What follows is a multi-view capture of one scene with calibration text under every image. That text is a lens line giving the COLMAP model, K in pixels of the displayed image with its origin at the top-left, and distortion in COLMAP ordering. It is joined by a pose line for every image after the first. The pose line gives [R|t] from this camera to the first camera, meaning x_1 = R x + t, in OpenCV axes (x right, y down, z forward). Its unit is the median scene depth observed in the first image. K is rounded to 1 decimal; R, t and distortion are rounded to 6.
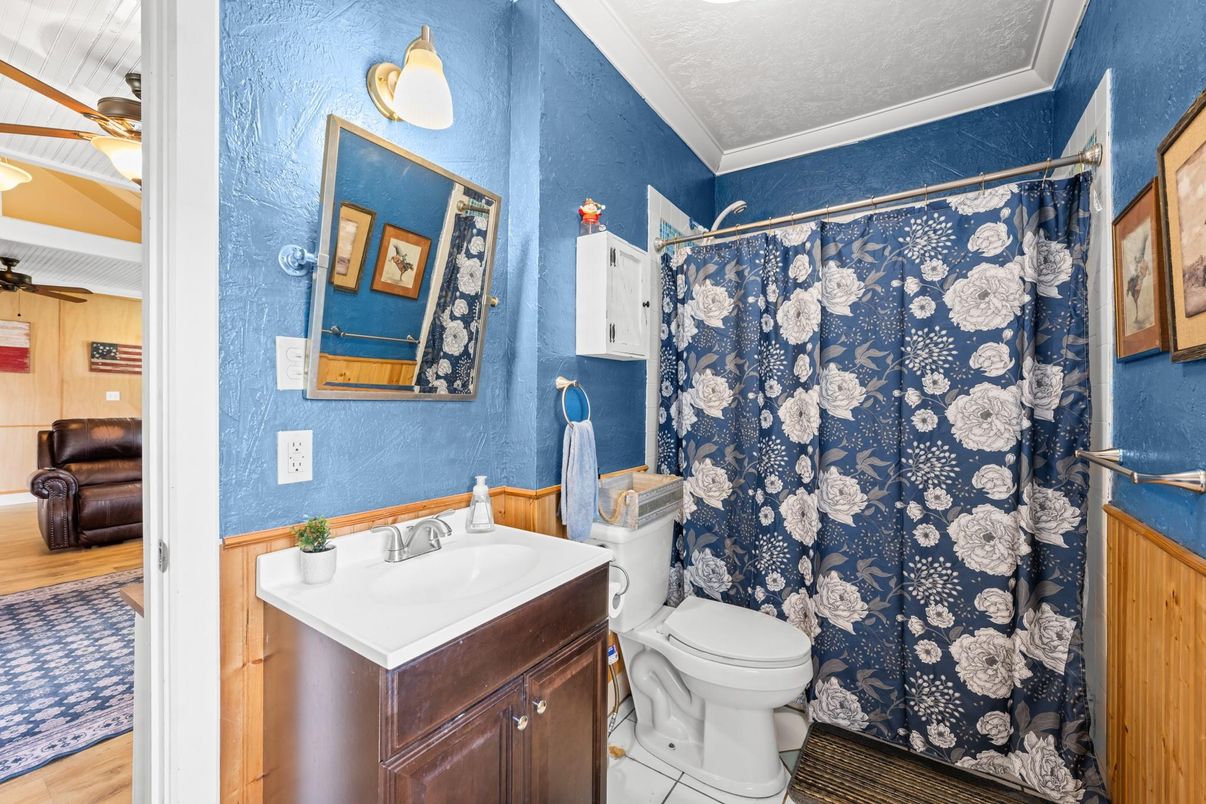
lens RADIAL K [[482.5, 0, 604.5], [0, 482.5, 405.7], [0, 0, 1]] dist [0.000203, -0.000165]
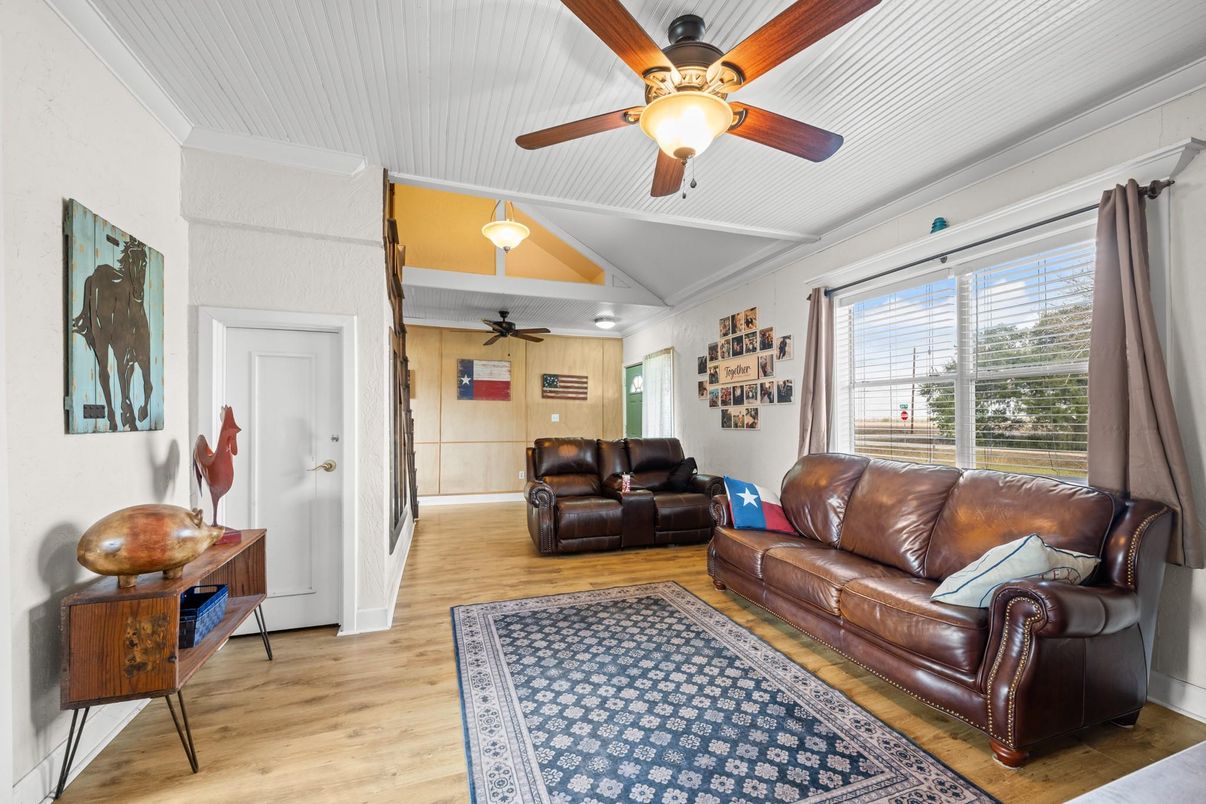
lens RADIAL K [[480.7, 0, 603.3], [0, 480.7, 419.9], [0, 0, 1]] dist [0.000484, -0.000010]
pose [[0.808361, -0.004241, -0.588672, -0.350682], [-0.000959, 0.999963, -0.008521, -0.007844], [0.588687, 0.007453, 0.808327, 0.161457]]
